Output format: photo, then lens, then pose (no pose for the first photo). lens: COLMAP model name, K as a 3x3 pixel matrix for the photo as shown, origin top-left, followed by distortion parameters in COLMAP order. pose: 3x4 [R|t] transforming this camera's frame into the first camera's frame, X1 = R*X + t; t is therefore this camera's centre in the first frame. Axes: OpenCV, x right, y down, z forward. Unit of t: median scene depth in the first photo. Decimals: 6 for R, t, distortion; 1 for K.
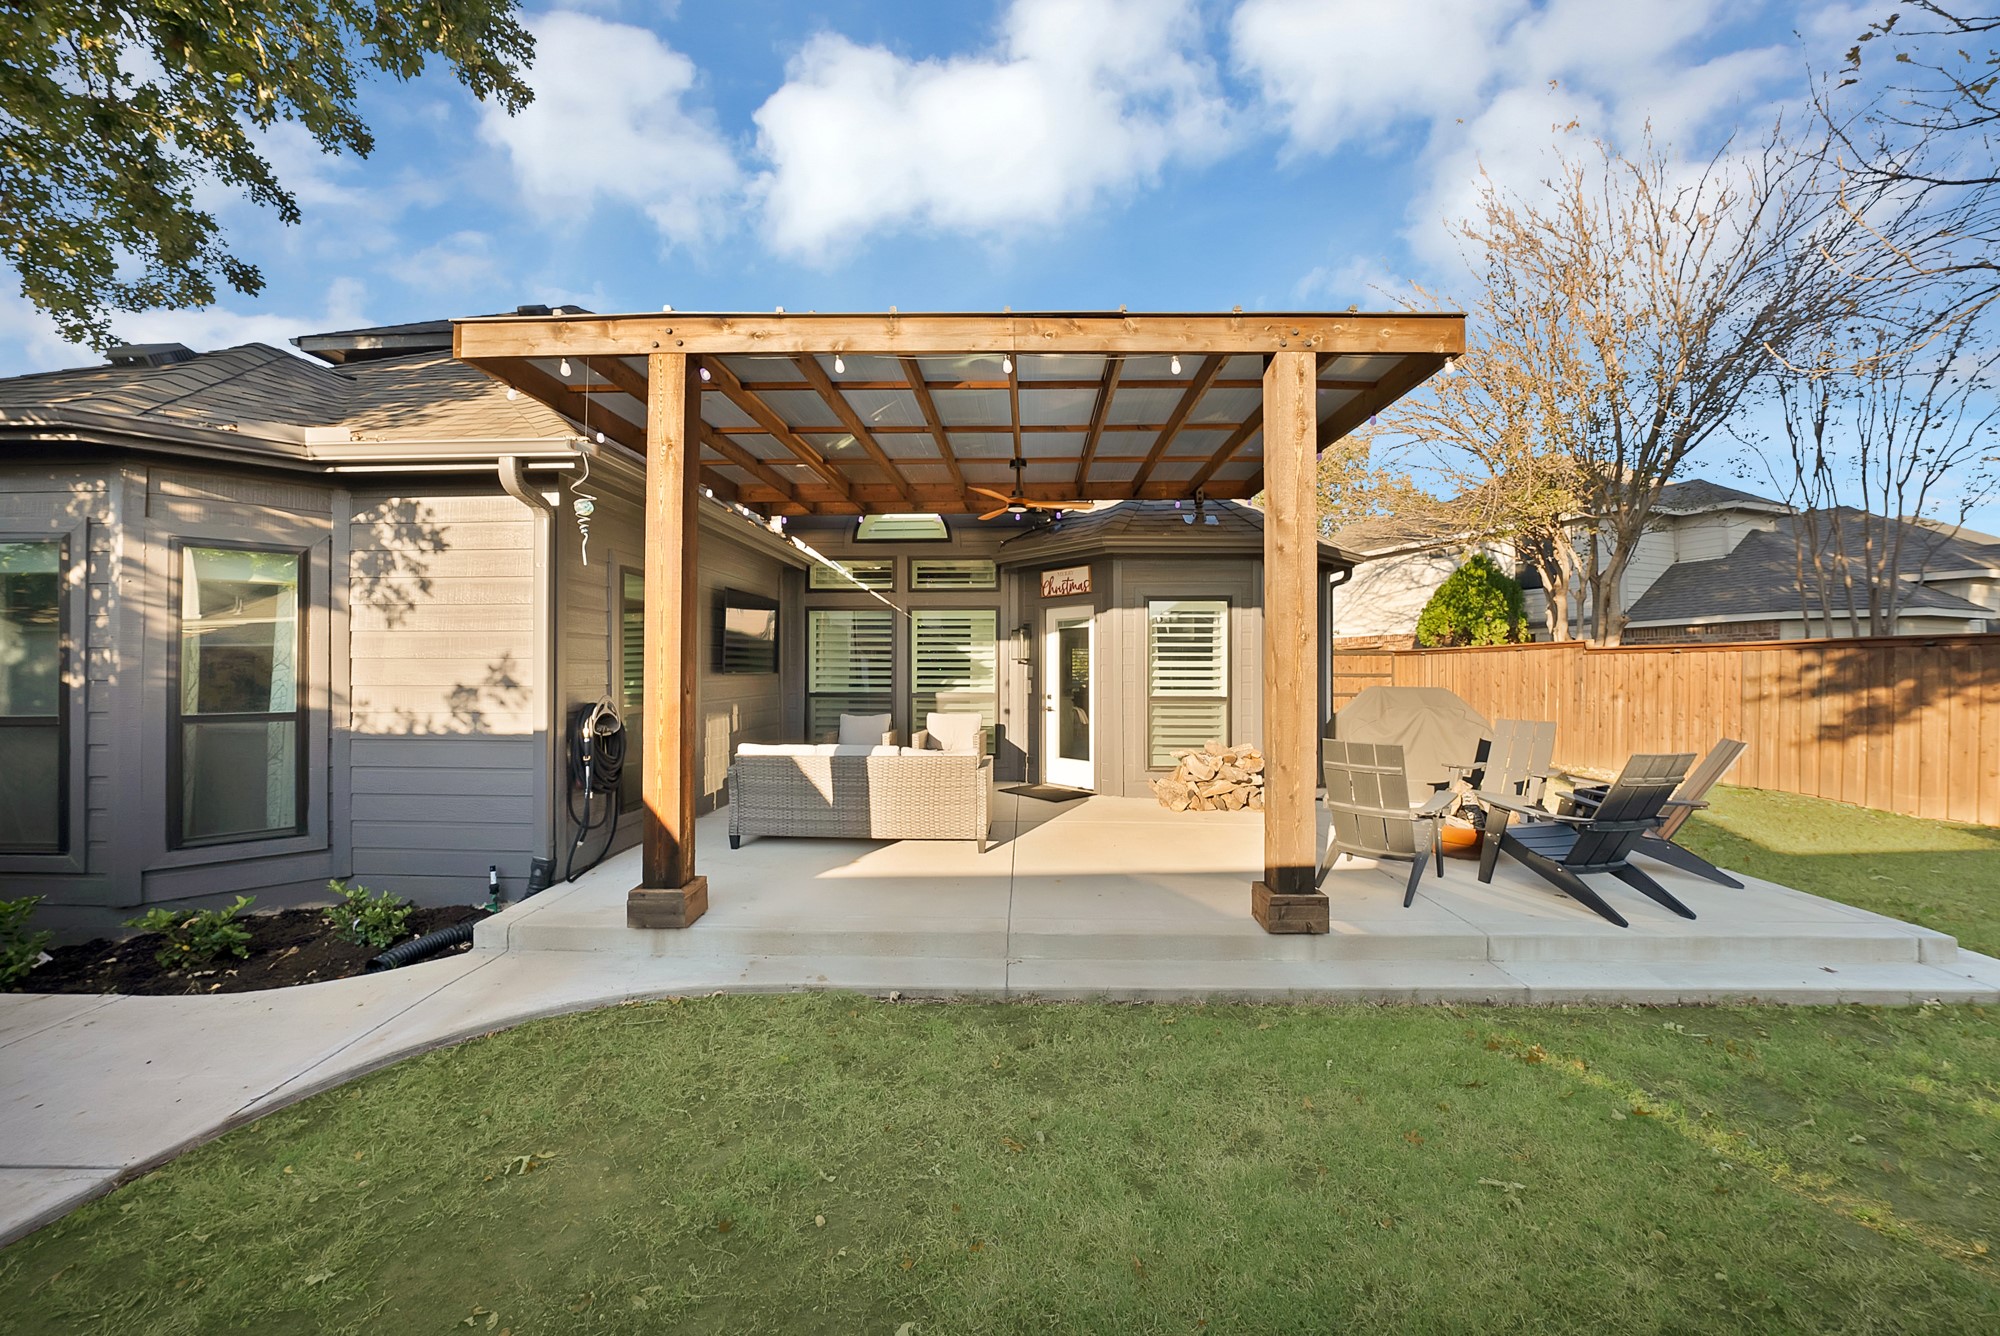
lens RADIAL K [[732.6, 0, 1003.0], [0, 732.6, 655.8], [0, 0, 1]] dist [-0.029412, 0.005825]
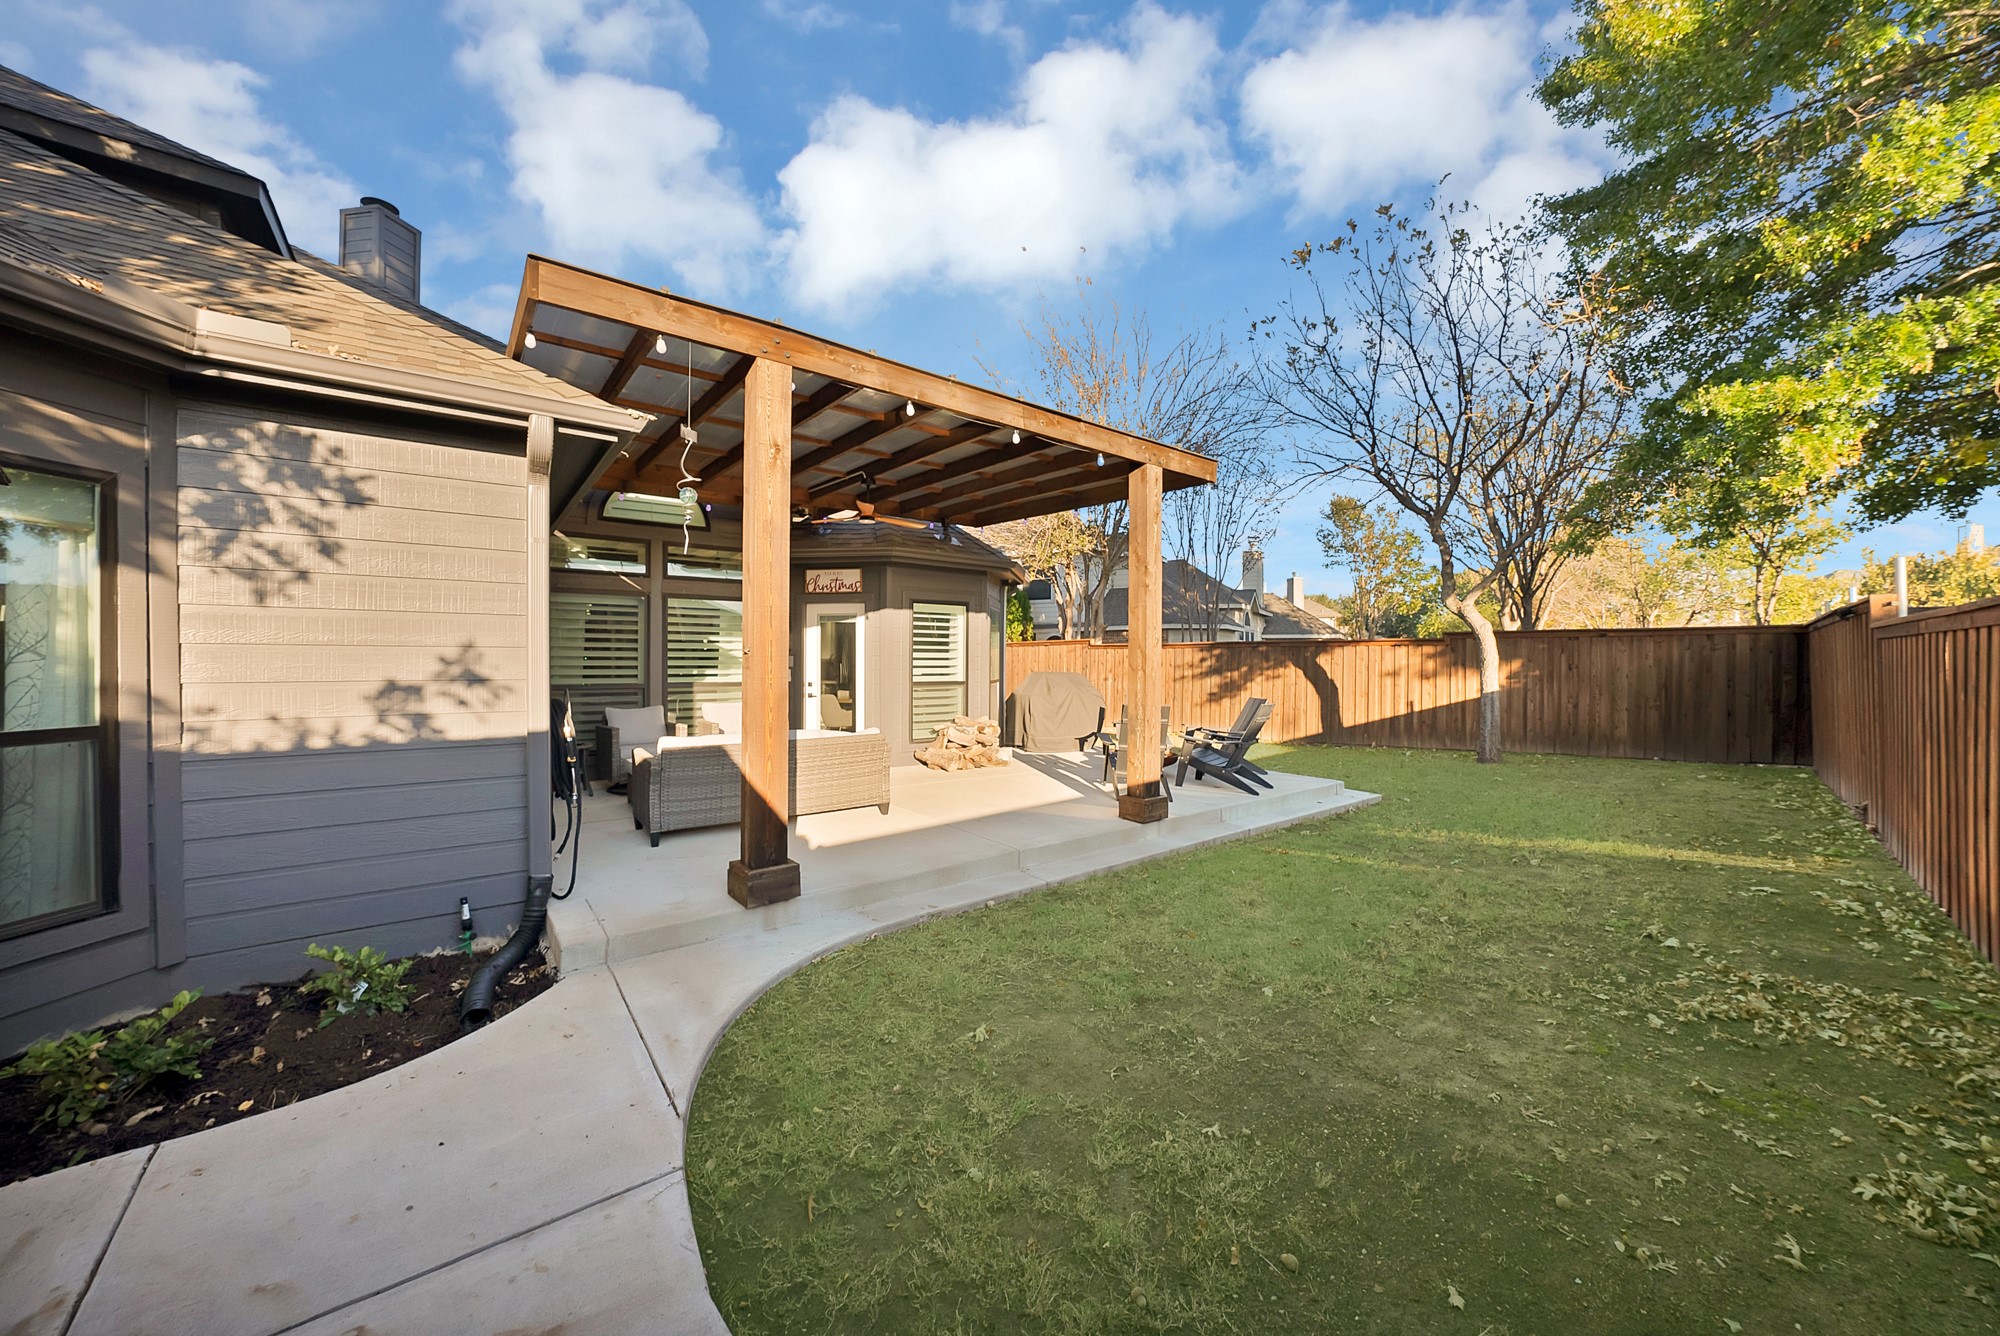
lens RADIAL K [[717.3, 0, 1001.8], [0, 717.3, 673.2], [0, 0, 1]] dist [-0.030882, 0.005491]
pose [[0.764004, -0.010060, 0.645133, -0.737578], [-0.016954, 0.999220, 0.035660, -0.007005], [-0.644988, -0.038182, 0.763238, -0.009294]]
